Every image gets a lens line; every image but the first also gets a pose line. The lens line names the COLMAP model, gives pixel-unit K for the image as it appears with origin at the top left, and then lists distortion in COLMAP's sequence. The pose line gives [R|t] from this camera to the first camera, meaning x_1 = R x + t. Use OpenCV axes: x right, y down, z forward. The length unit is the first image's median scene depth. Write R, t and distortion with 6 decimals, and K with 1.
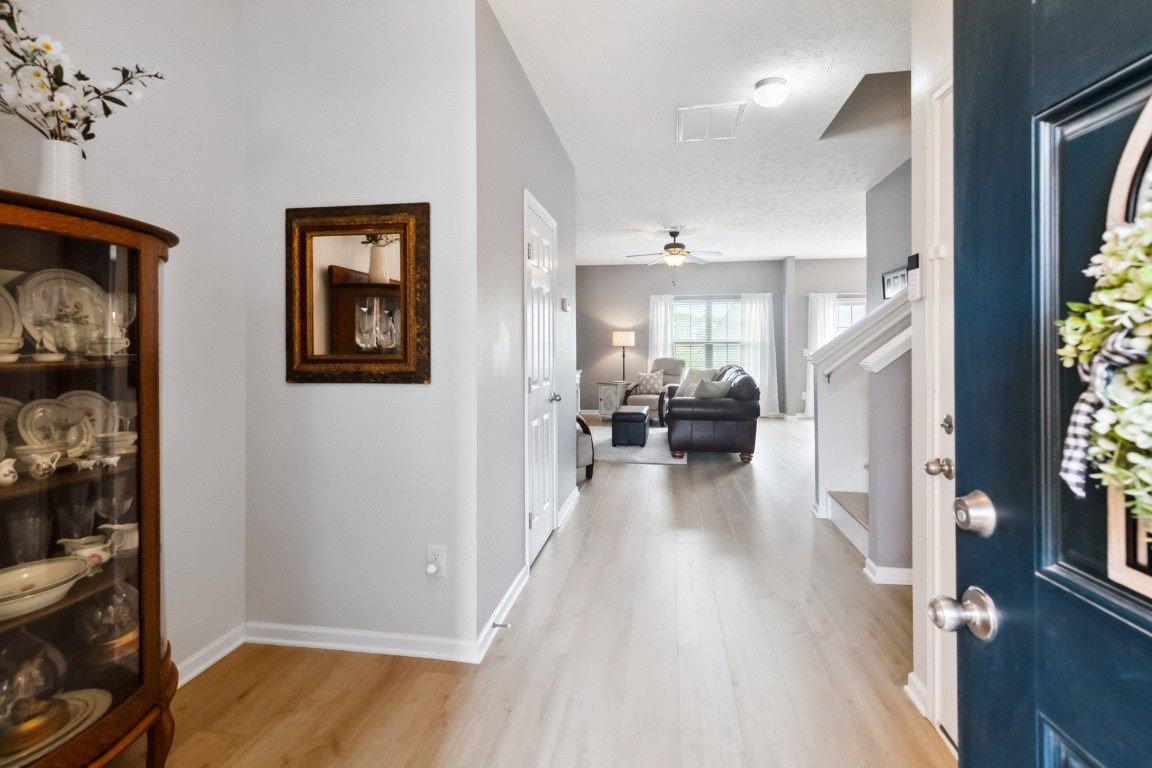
lens RADIAL K [[537.2, 0, 590.0], [0, 537.2, 345.3], [0, 0, 1]] dist [0.005377, 0.000480]
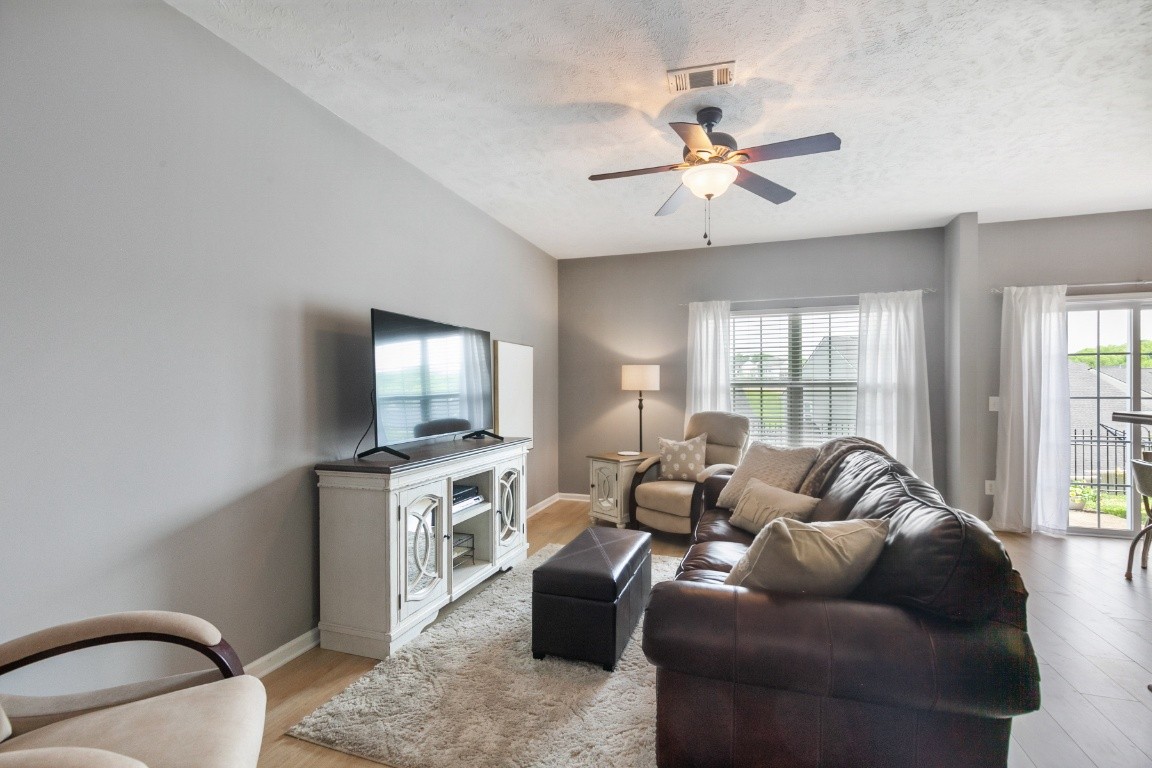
lens RADIAL K [[537.2, 0, 574.1], [0, 537.2, 387.3], [0, 0, 1]] dist [0.005377, 0.000480]
pose [[0.985859, 0.000247, -0.167577, 0.089883], [-0.000353, 1.000000, -0.000604, -0.001557], [0.167577, 0.000655, 0.985859, 0.419451]]
